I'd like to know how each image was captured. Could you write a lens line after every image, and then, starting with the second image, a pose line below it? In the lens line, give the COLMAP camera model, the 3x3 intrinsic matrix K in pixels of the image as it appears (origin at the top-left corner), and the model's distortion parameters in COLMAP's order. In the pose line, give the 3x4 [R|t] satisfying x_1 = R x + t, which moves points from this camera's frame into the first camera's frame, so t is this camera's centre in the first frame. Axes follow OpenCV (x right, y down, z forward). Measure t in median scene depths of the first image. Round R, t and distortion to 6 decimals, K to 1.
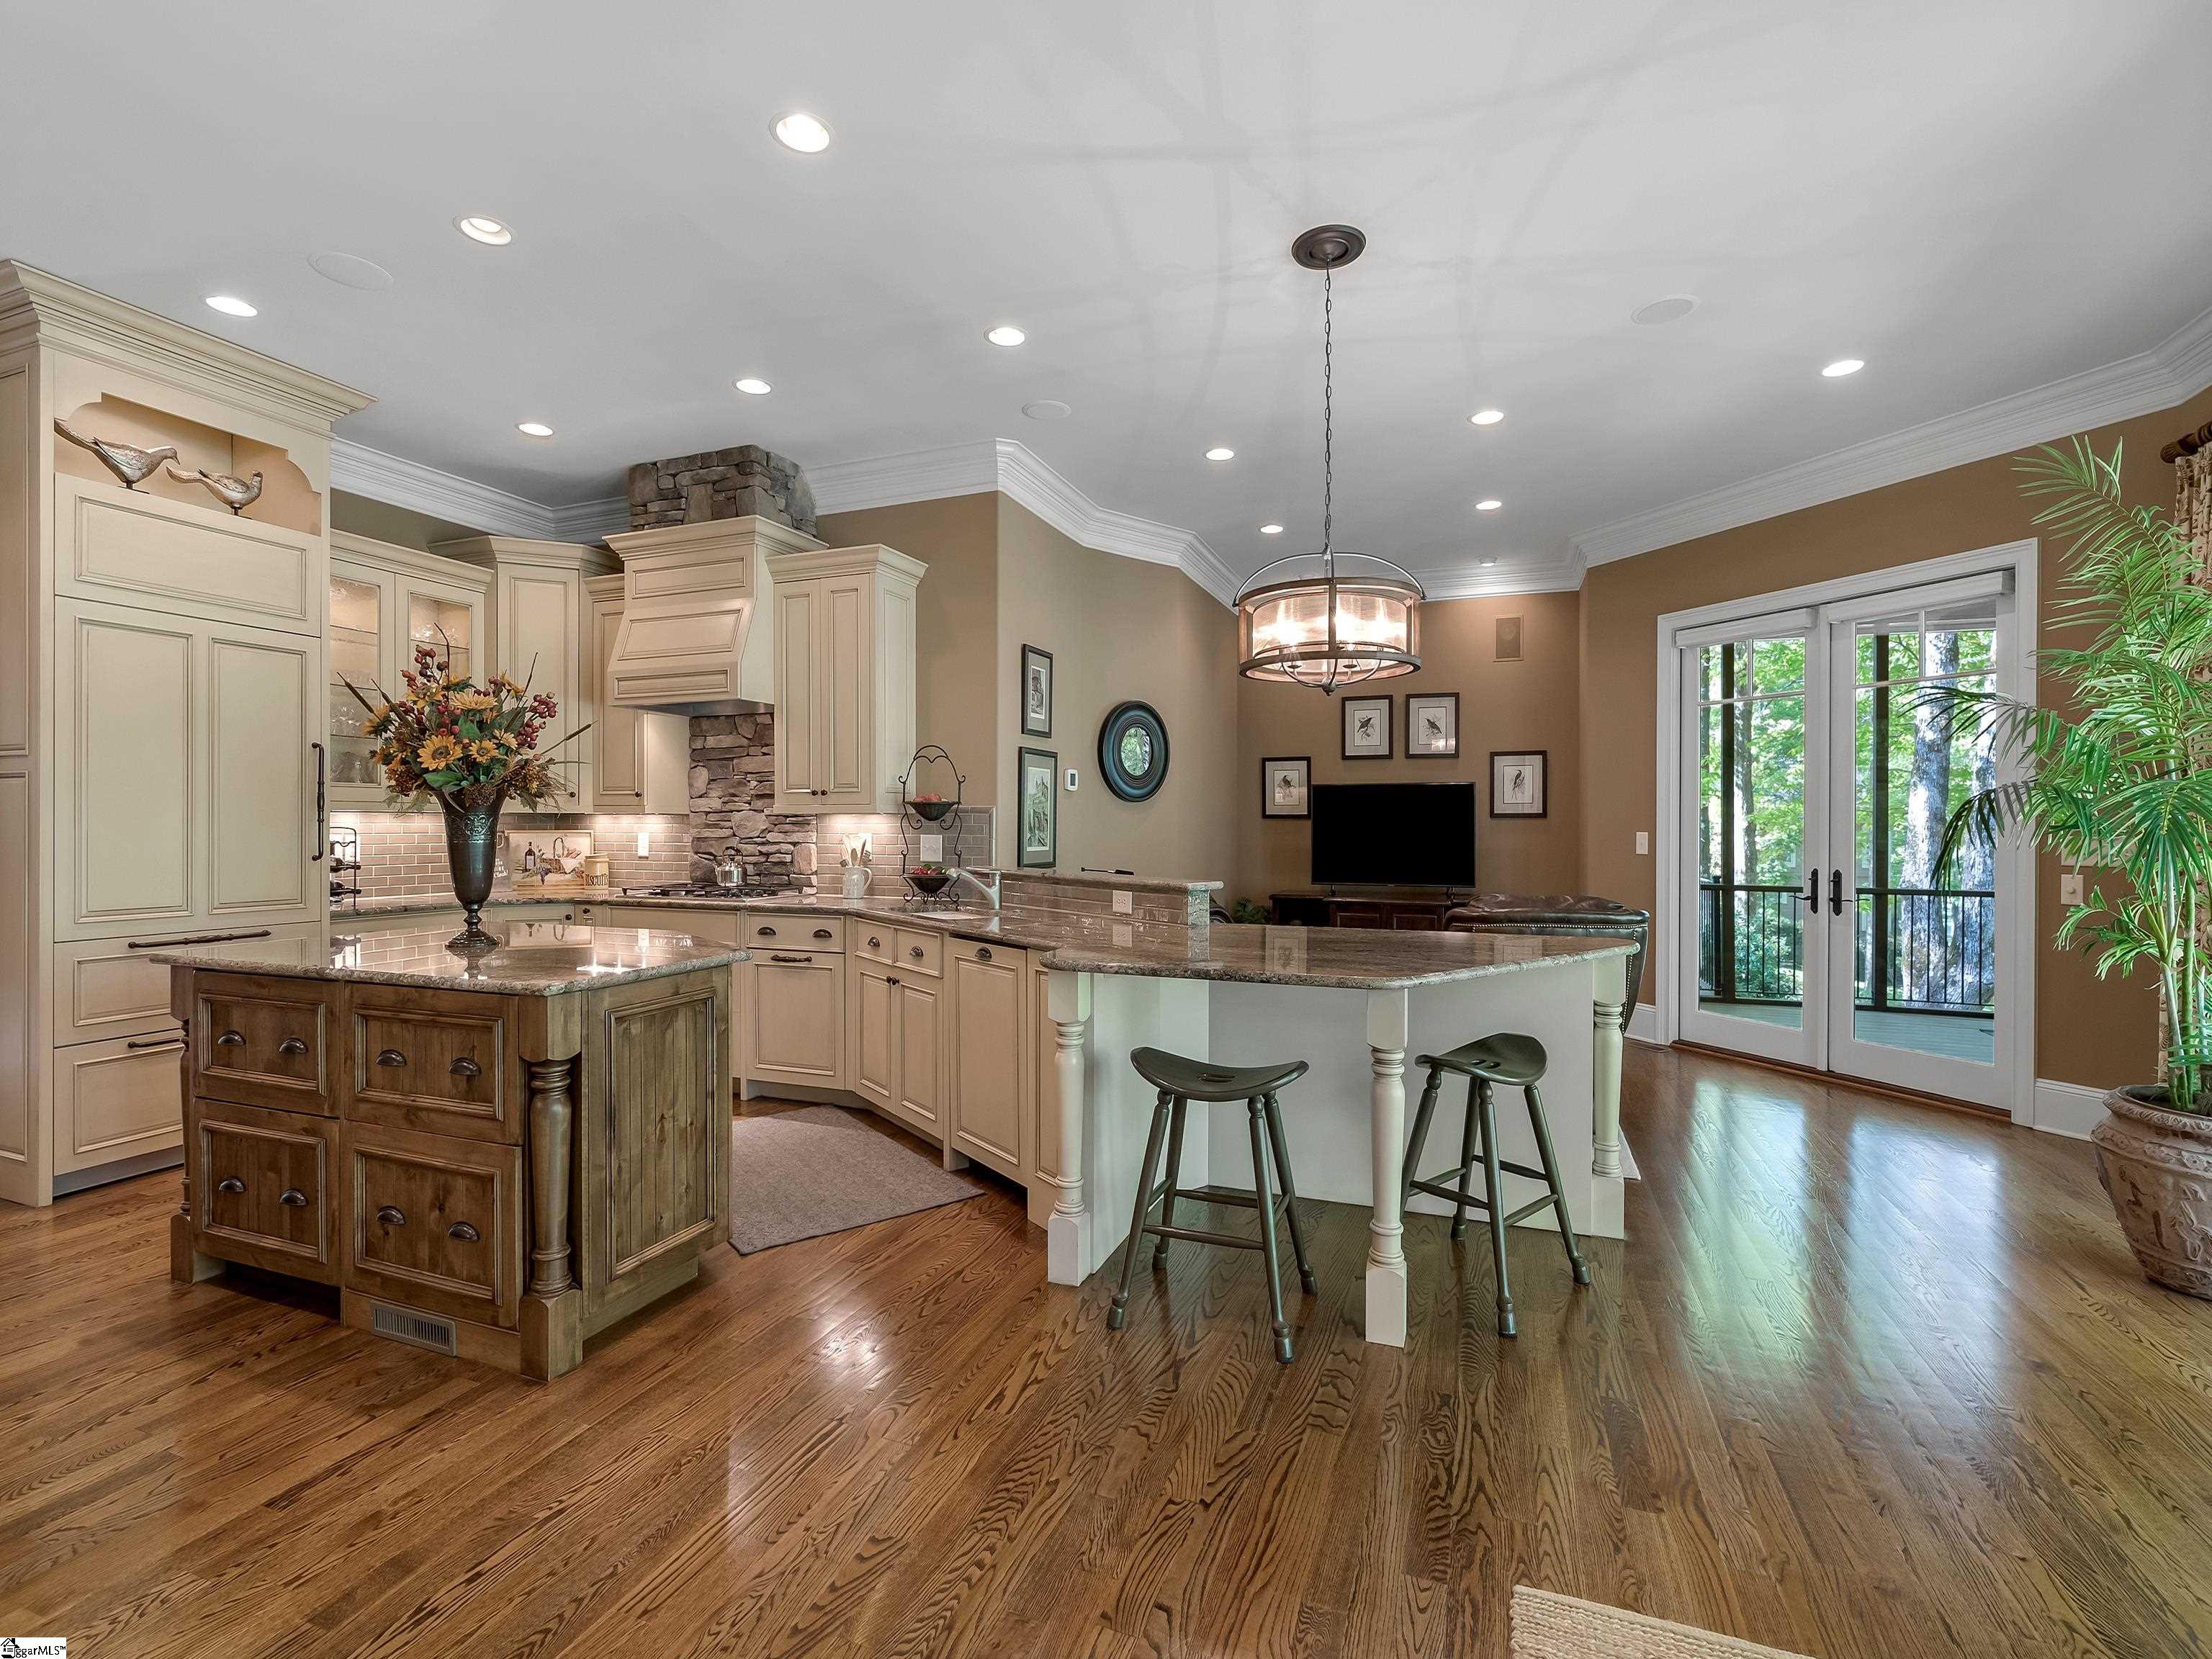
lens RADIAL K [[1000.0, 0, 1109.5], [0, 1000.0, 829.0], [0, 0, 1]] dist [-0.010158, 0.004920]
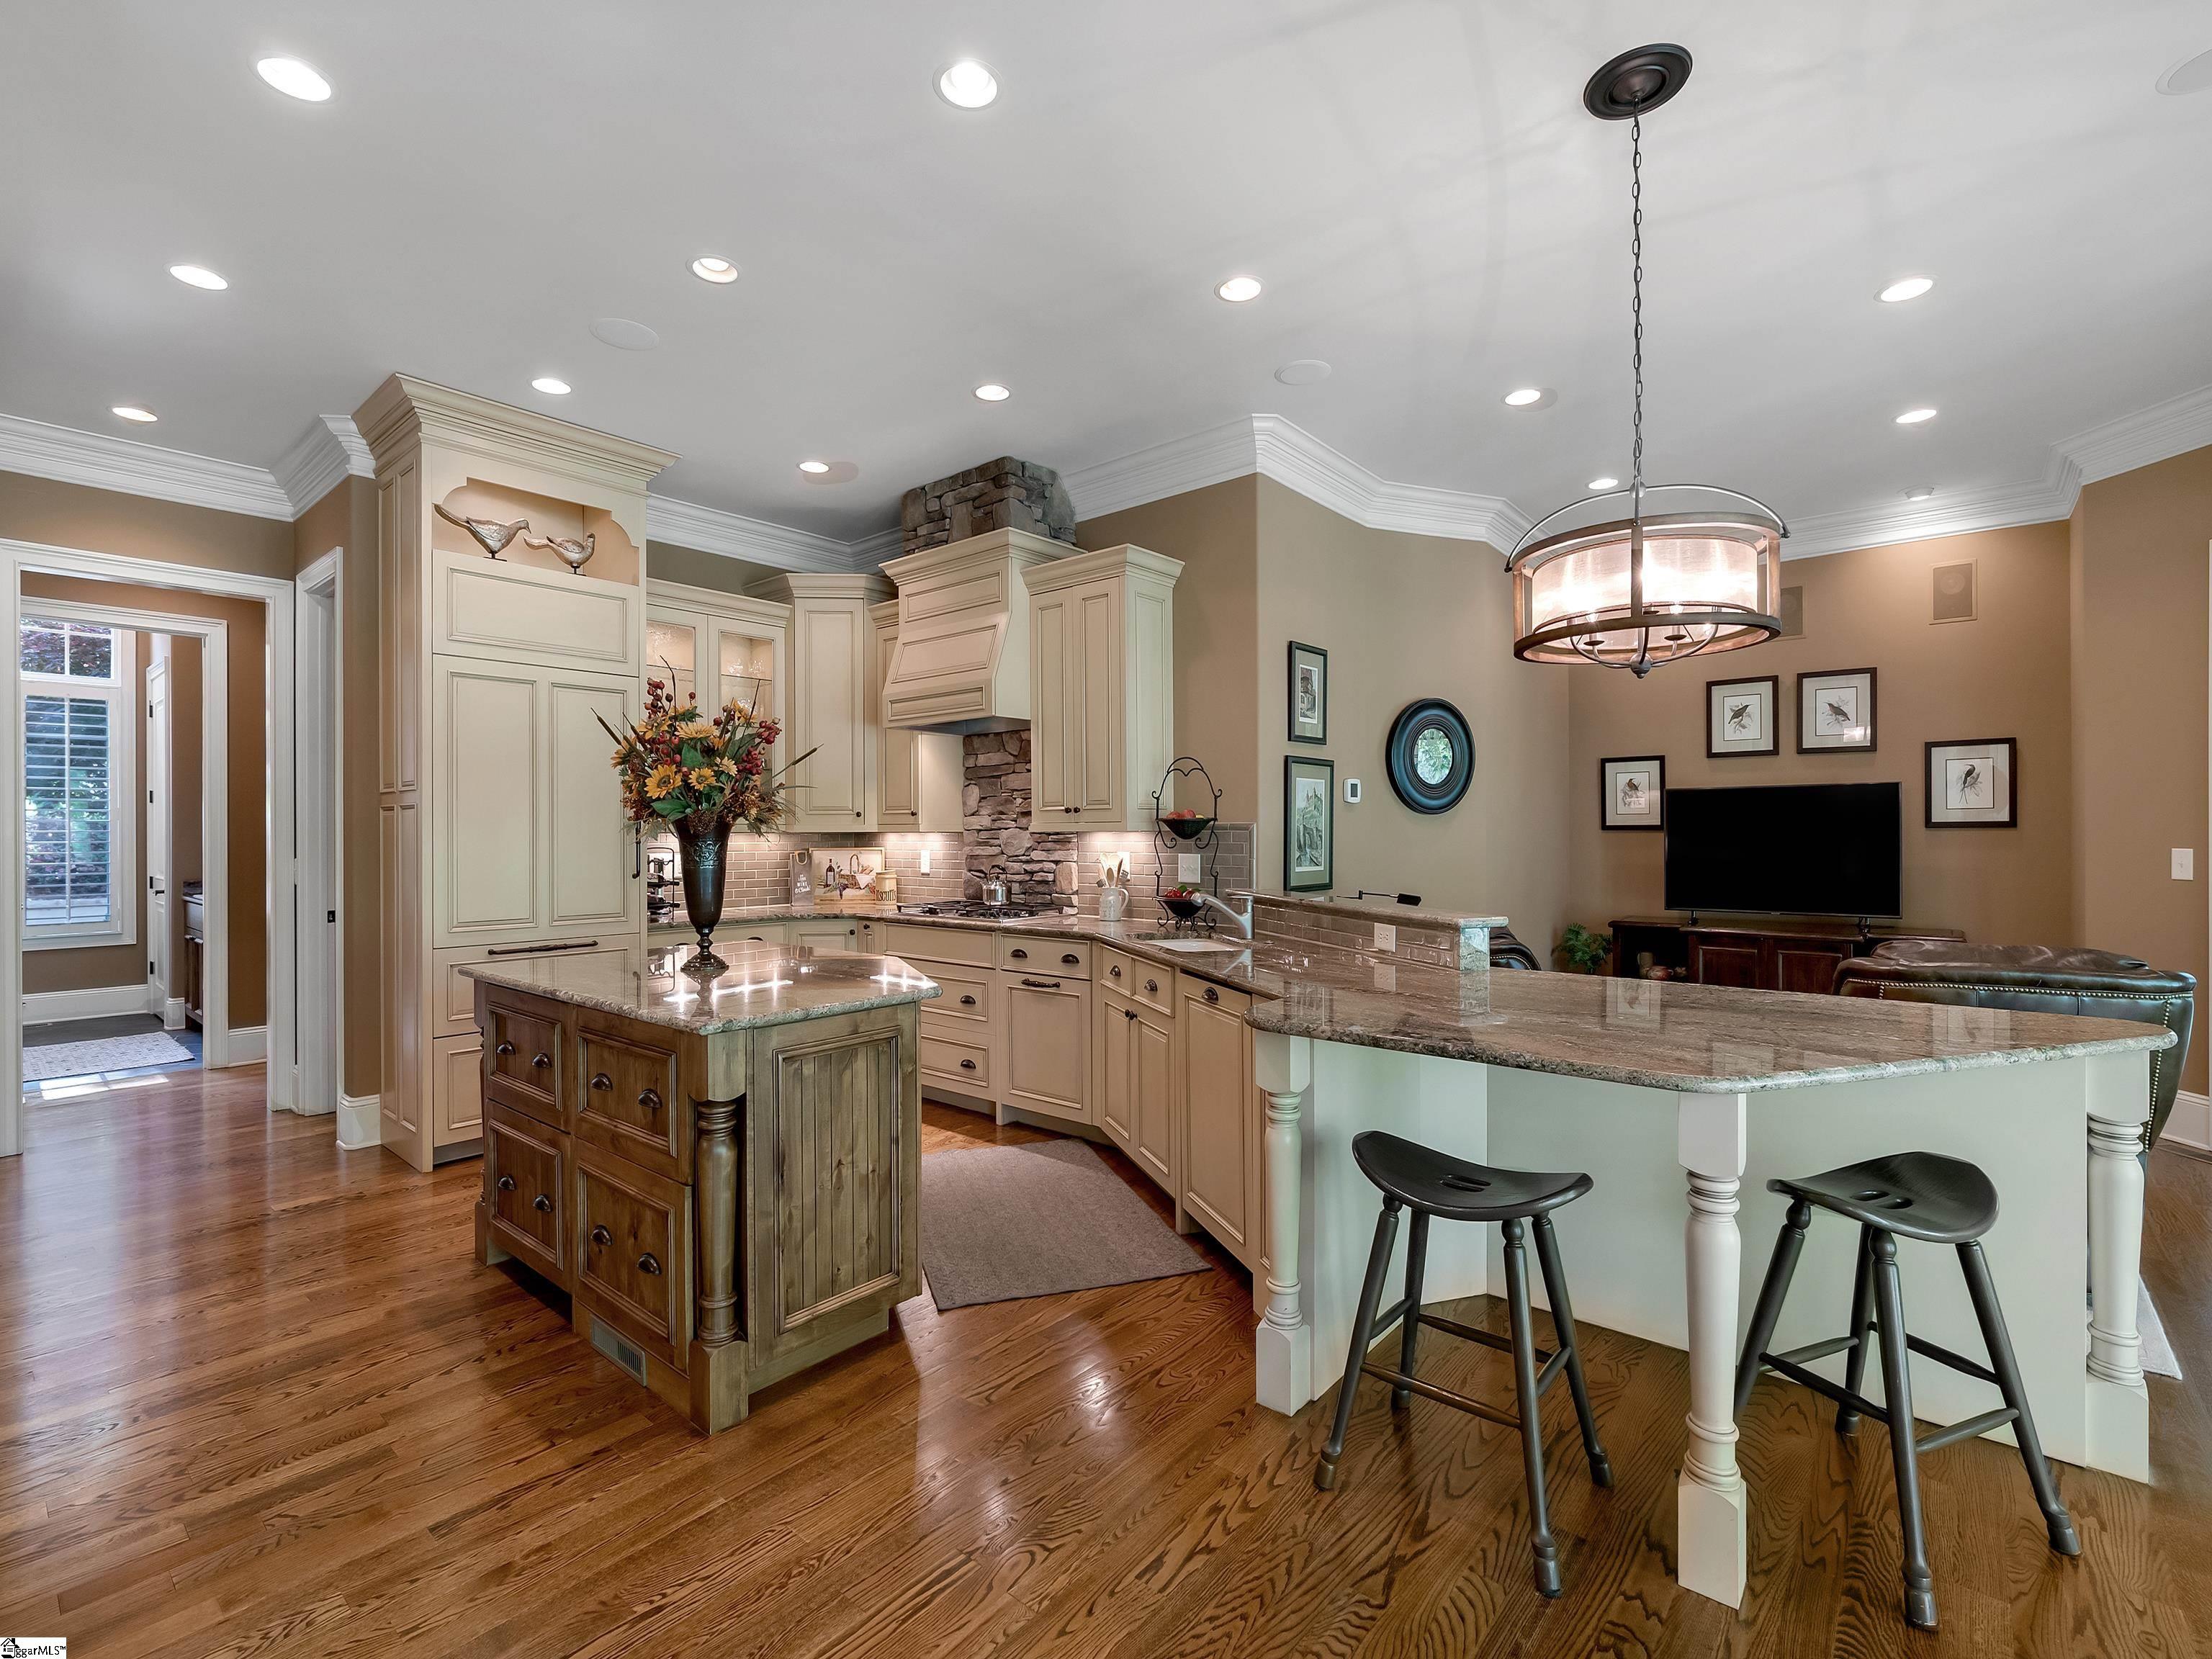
lens RADIAL K [[1001.5, 0, 1107.8], [0, 1001.5, 837.2], [0, 0, 1]] dist [-0.010115, 0.004217]
pose [[0.944858, -0.004240, -0.327452, 0.074984], [0.004356, 0.999990, -0.000379, -0.013172], [0.327451, -0.001068, 0.944868, 0.138231]]
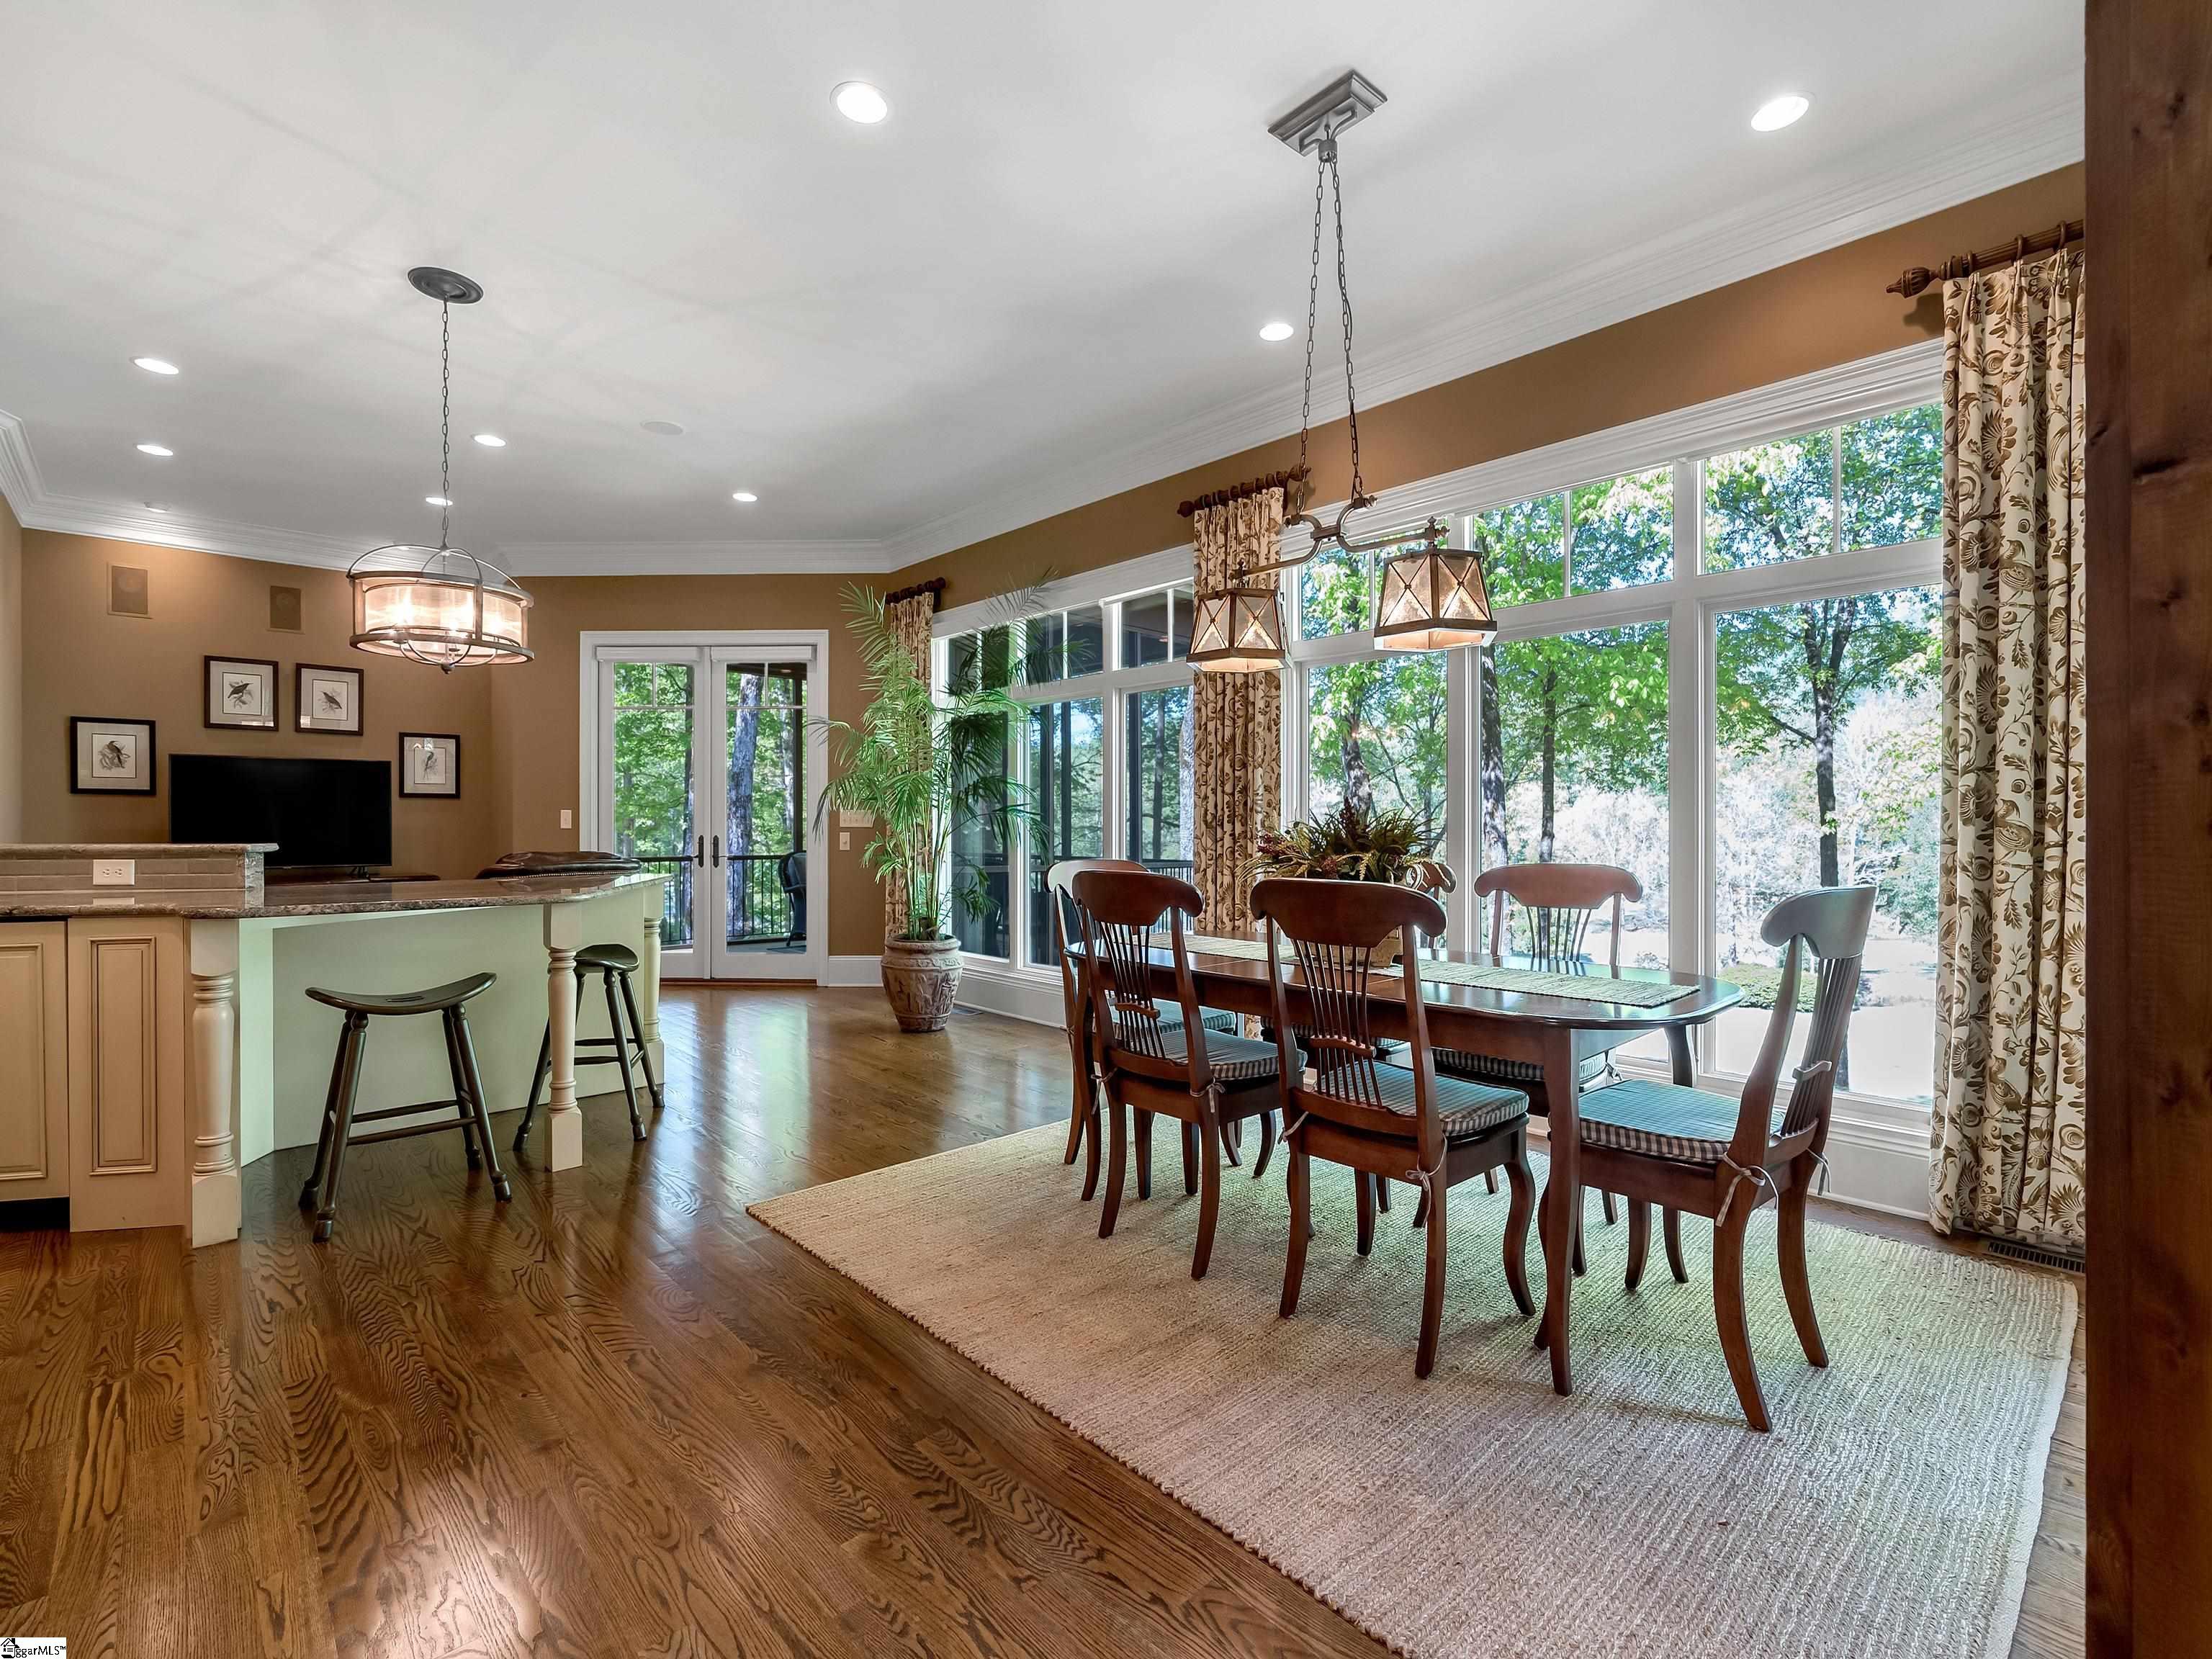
lens RADIAL K [[1000.0, 0, 1109.5], [0, 1000.0, 829.0], [0, 0, 1]] dist [-0.010158, 0.004920]
pose [[0.431977, -0.006945, 0.901858, -0.429565], [0.006164, 0.999970, 0.004748, 0.039871], [-0.901864, 0.003508, 0.432007, -0.166100]]
